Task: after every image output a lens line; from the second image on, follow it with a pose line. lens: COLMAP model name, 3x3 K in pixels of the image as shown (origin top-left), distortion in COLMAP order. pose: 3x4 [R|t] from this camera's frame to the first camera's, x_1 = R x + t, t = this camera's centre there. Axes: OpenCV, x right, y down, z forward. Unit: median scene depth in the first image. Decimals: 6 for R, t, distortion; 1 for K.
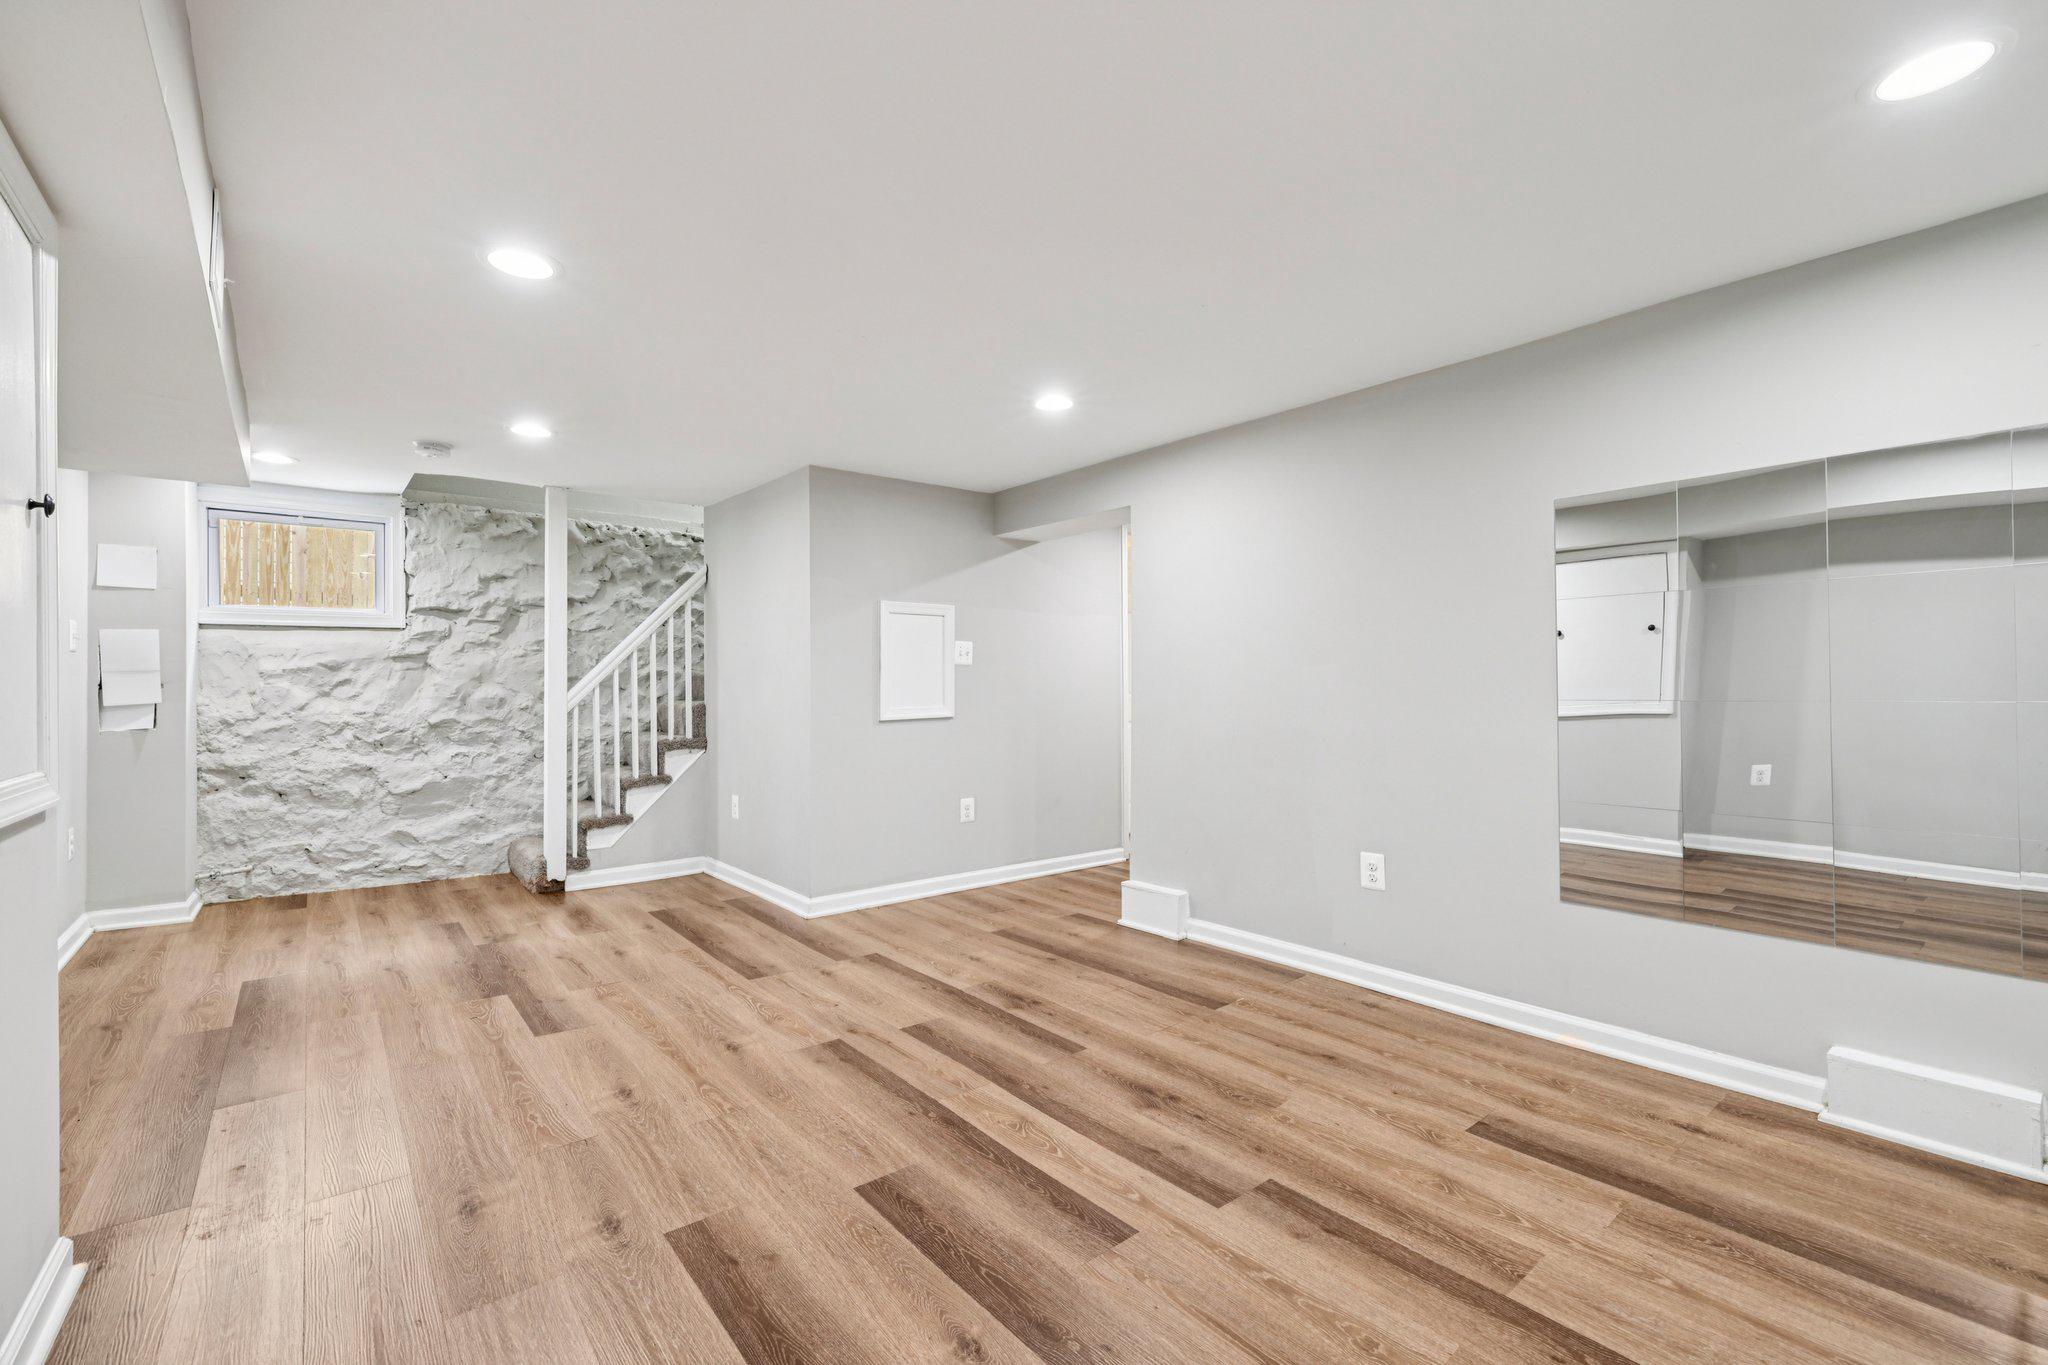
lens RADIAL K [[859.7, 0, 1016.4], [0, 859.7, 685.5], [0, 0, 1]] dist [0.001499, 0.000200]
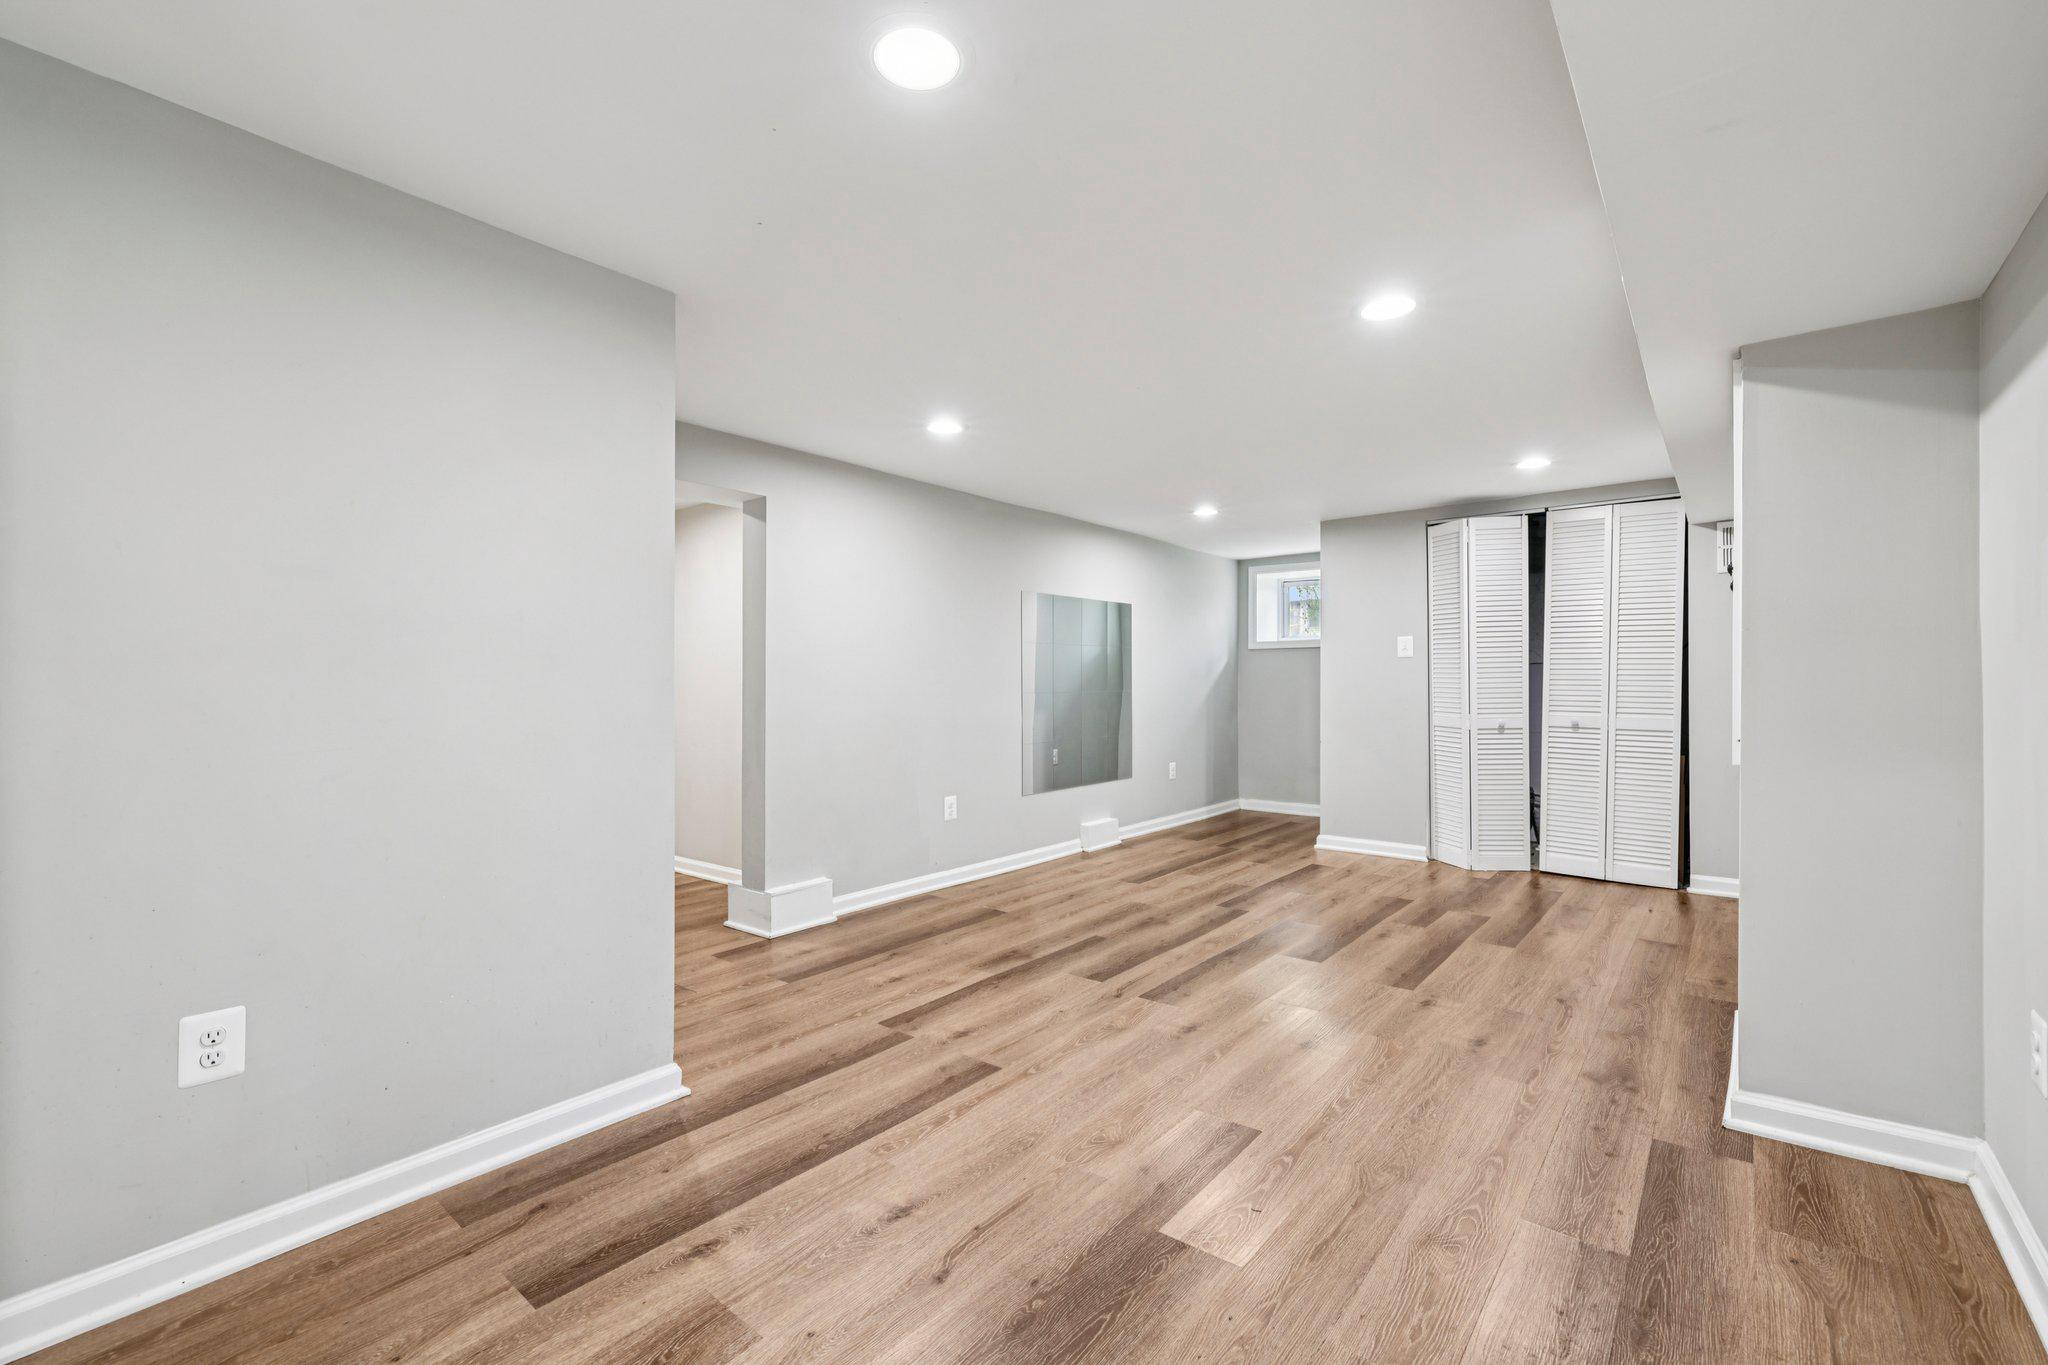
lens RADIAL K [[859.7, 0, 1016.4], [0, 859.7, 685.5], [0, 0, 1]] dist [0.001499, 0.000200]
pose [[-0.180764, 0.002366, 0.983524, -1.093628], [0.001298, 0.999997, -0.002167, 0.002922], [-0.983526, 0.000885, -0.180766, 1.153491]]
